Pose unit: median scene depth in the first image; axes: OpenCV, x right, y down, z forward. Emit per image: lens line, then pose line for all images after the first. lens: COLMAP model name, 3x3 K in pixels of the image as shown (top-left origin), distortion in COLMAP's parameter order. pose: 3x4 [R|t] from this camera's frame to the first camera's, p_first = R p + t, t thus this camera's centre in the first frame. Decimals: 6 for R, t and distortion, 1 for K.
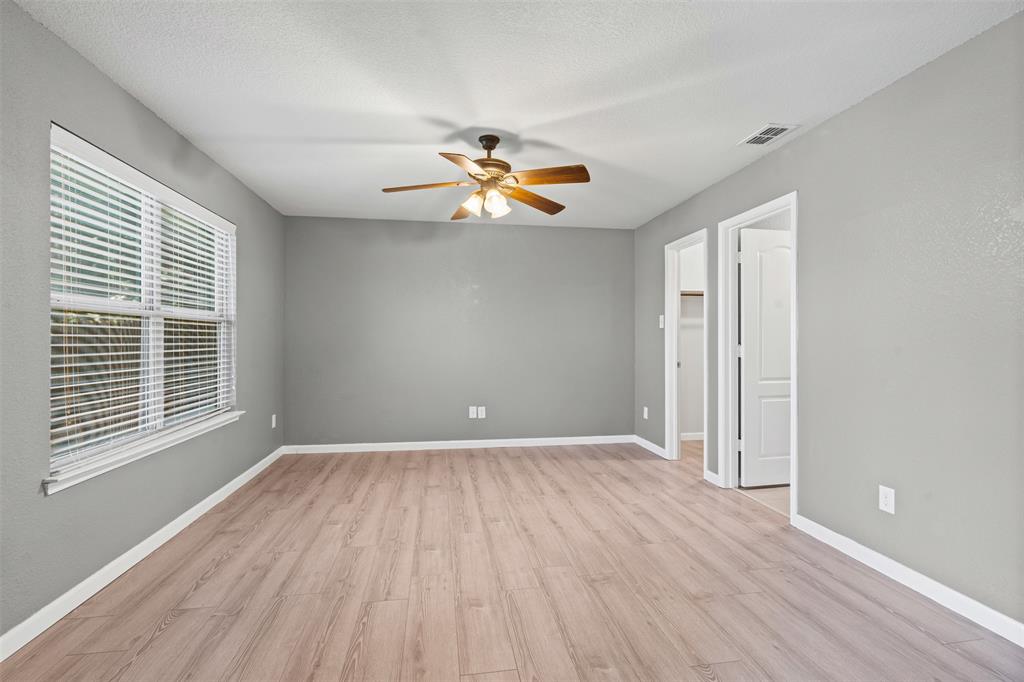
lens RADIAL K [[467.0, 0, 515.7], [0, 467.0, 340.1], [0, 0, 1]] dist [0.000051, 0.000625]
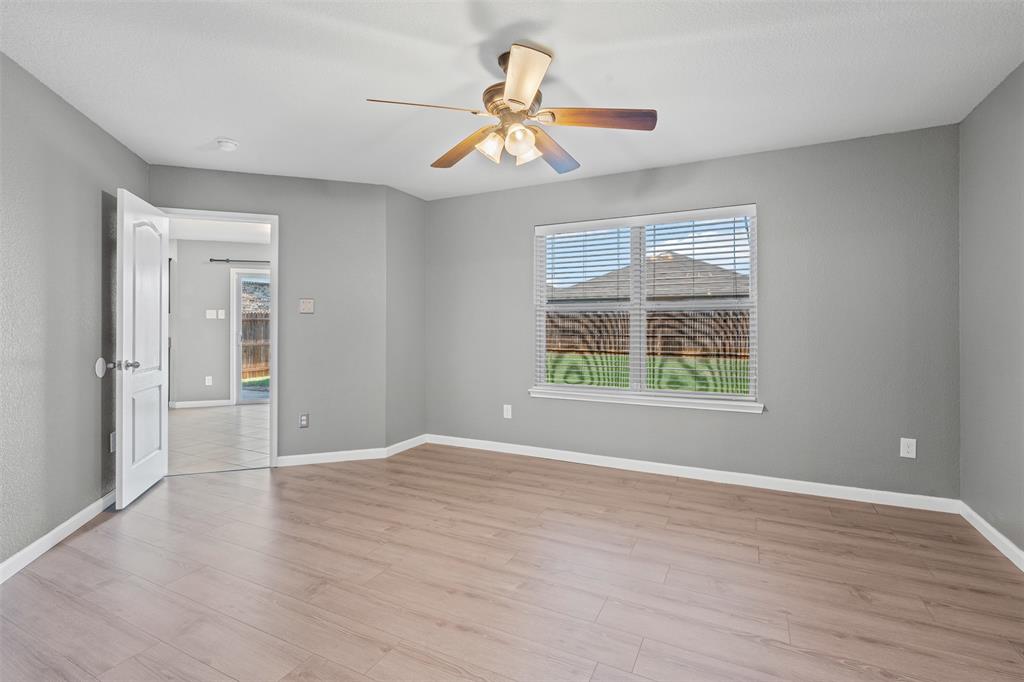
lens RADIAL K [[467.0, 0, 517.6], [0, 467.0, 333.3], [0, 0, 1]] dist [0.000051, 0.000625]
pose [[-0.578531, 0.011679, -0.815577, 0.600433], [0.000313, 0.999901, 0.014097, -0.002296], [0.815660, 0.007900, -0.578477, 1.586720]]
